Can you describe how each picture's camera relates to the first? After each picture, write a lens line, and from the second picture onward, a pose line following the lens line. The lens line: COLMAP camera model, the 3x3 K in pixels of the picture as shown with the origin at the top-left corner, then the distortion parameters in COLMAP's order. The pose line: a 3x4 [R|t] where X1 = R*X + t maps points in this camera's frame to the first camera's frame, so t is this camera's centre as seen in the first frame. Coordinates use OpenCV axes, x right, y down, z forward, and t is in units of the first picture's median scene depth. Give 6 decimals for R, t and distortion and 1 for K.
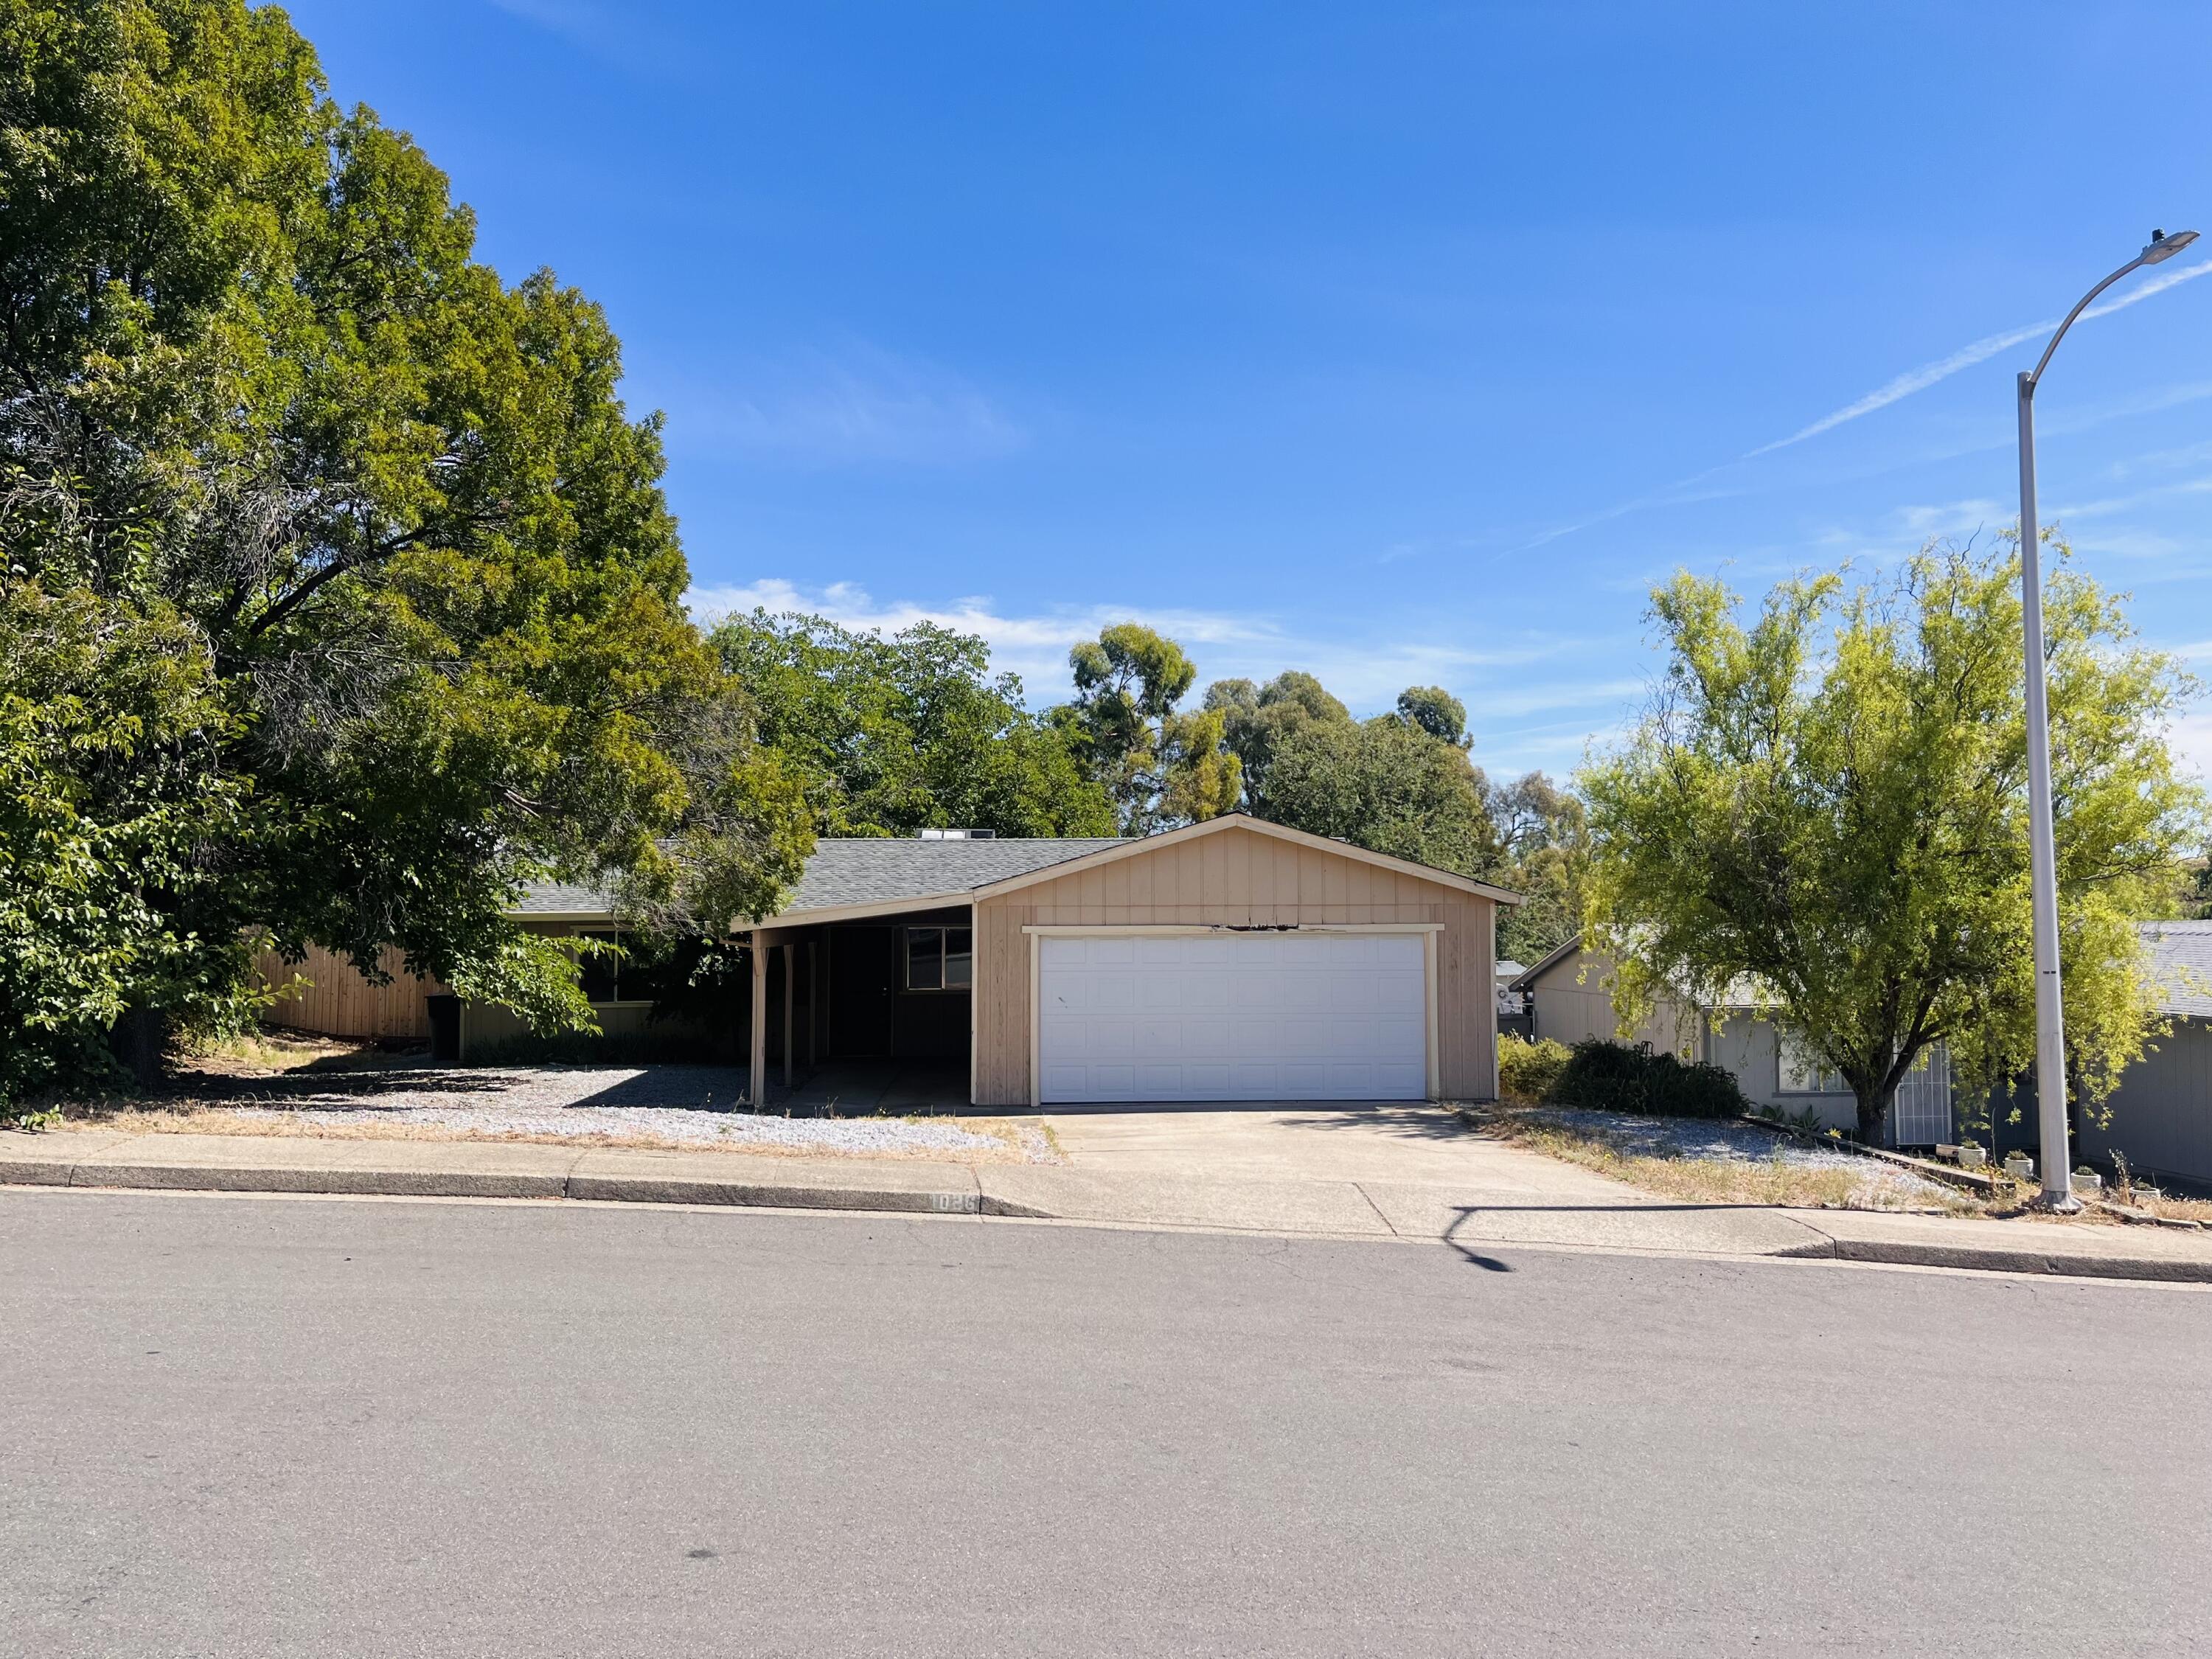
lens RADIAL K [[1665.8, 0, 1106.0], [0, 1665.8, 829.5], [0, 0, 1]] dist [0.034778, -0.052247]
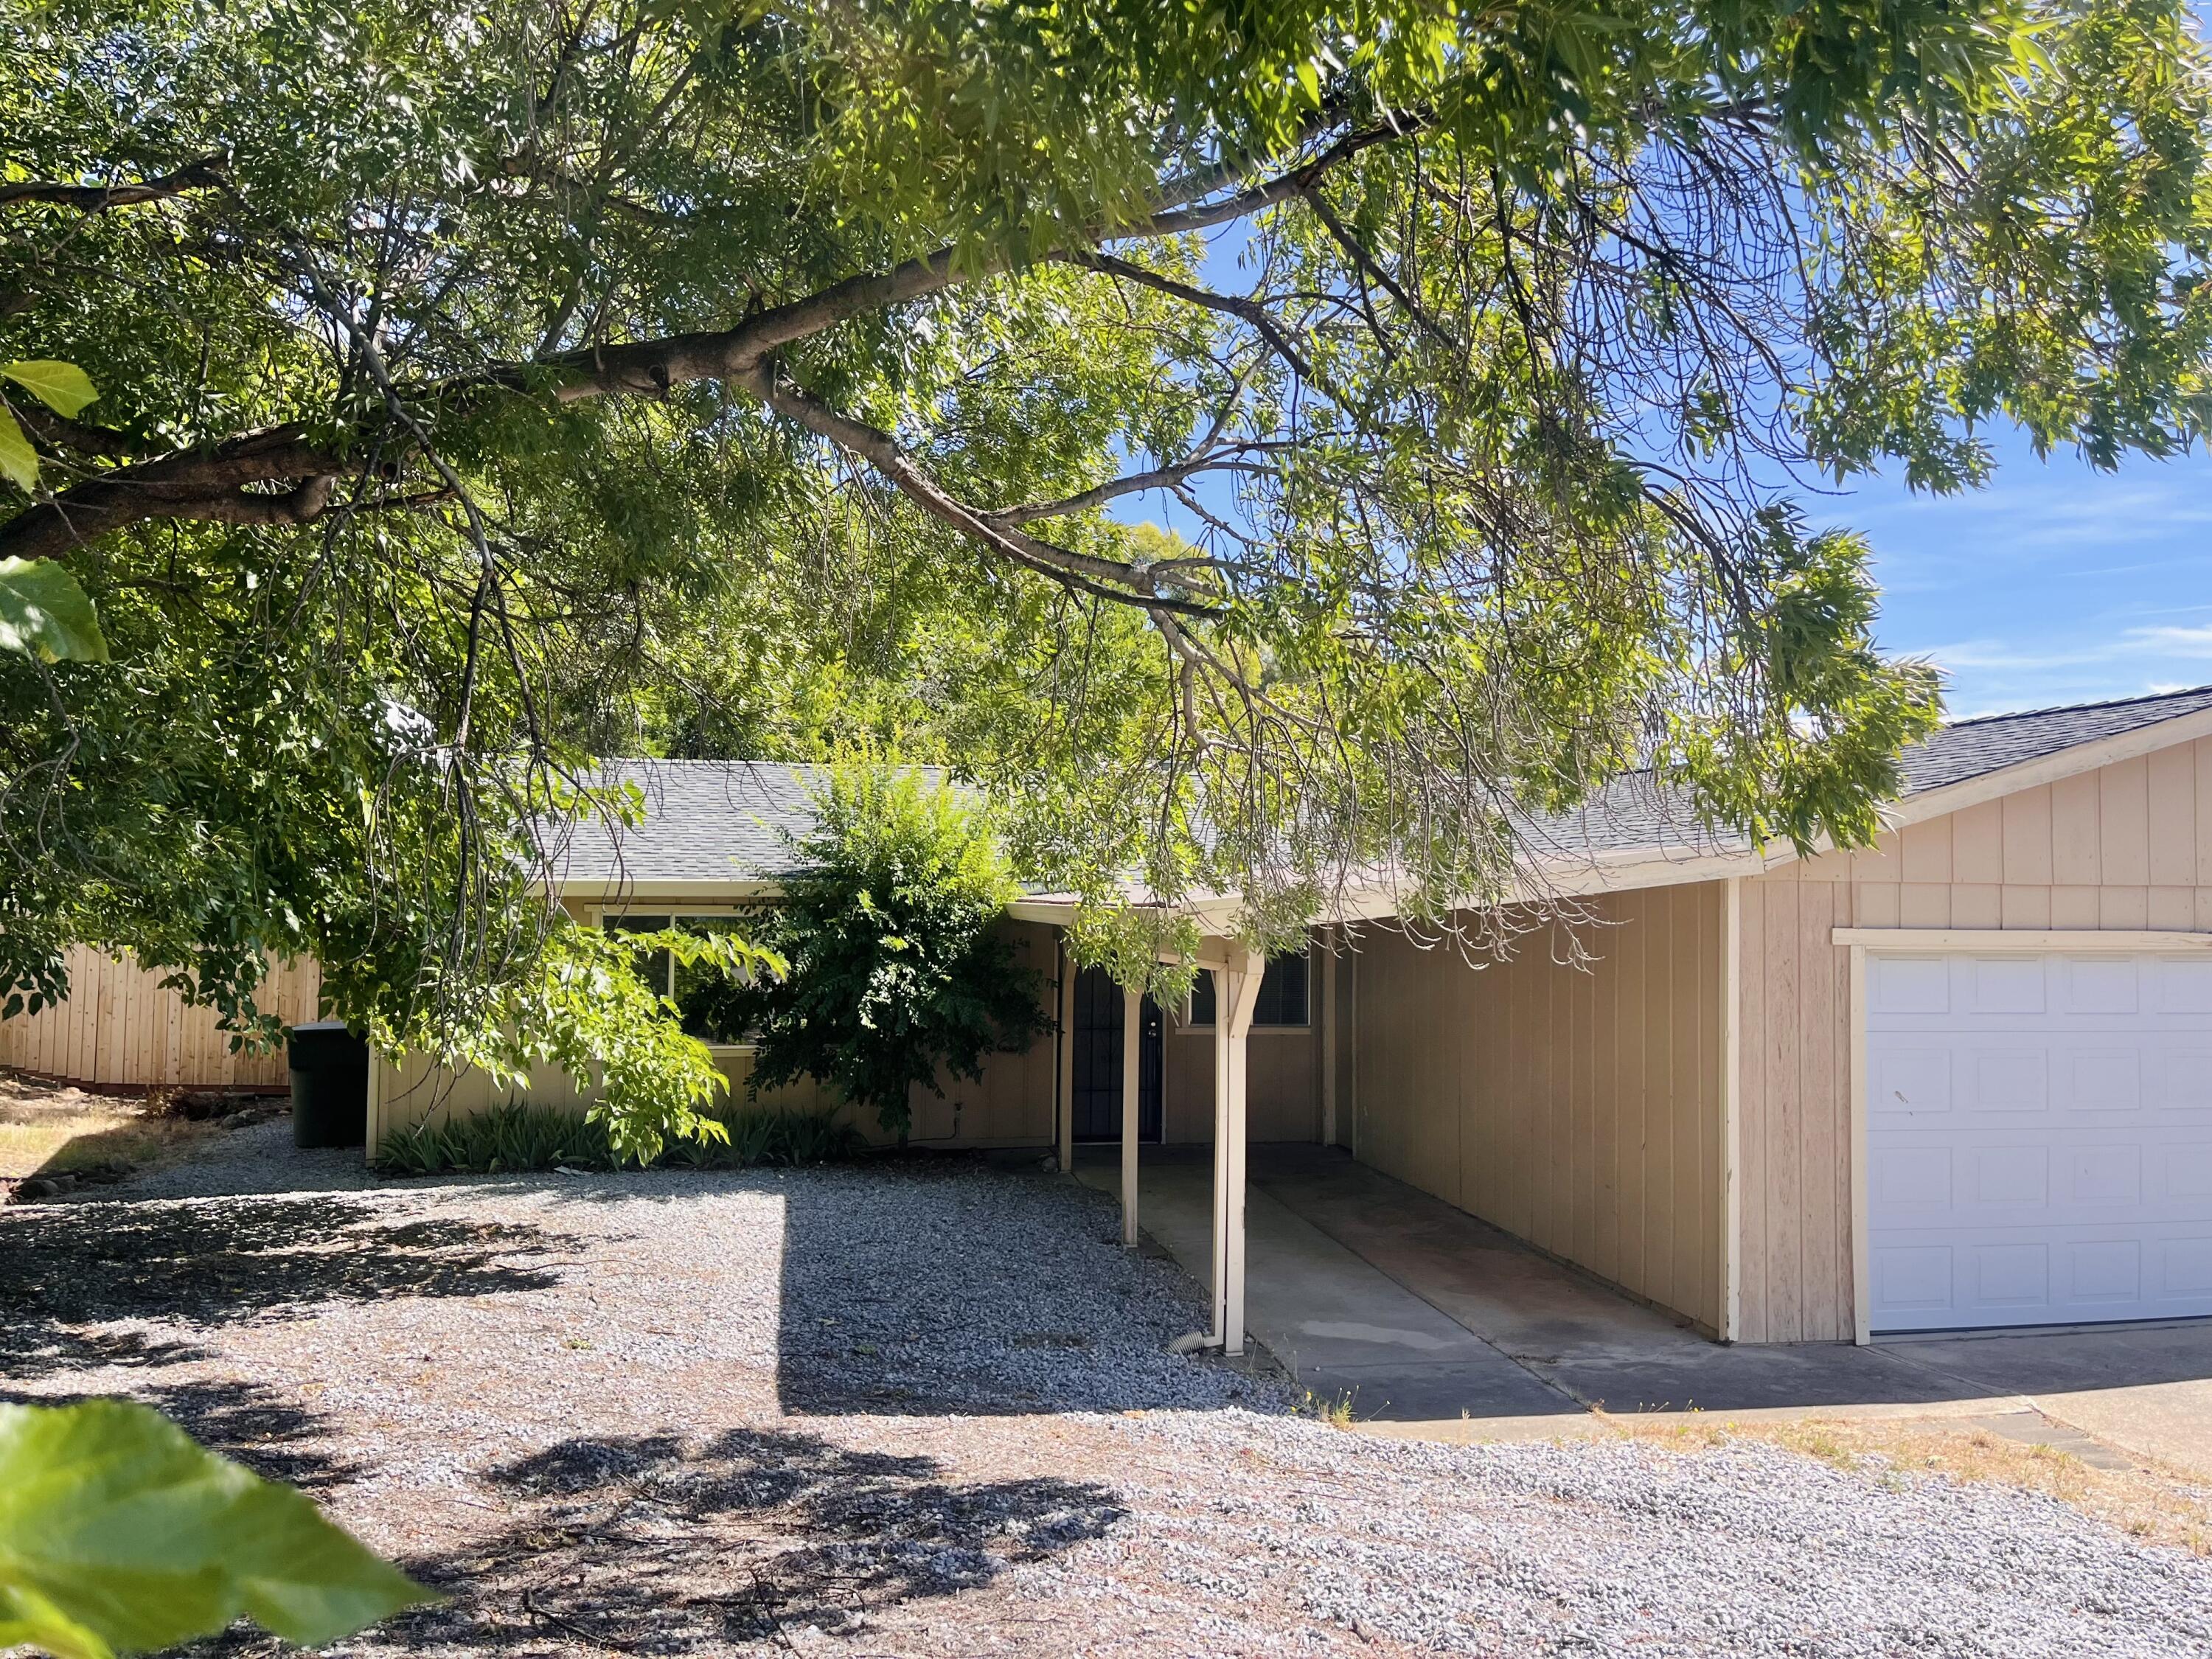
lens RADIAL K [[1665.8, 0, 1106.0], [0, 1665.8, 829.5], [0, 0, 1]] dist [0.034778, -0.052247]
pose [[0.990923, 0.017736, 0.133259, -0.262047], [-0.020163, 0.999654, 0.016887, 0.025039], [-0.132913, -0.019421, 0.990937, 0.522117]]
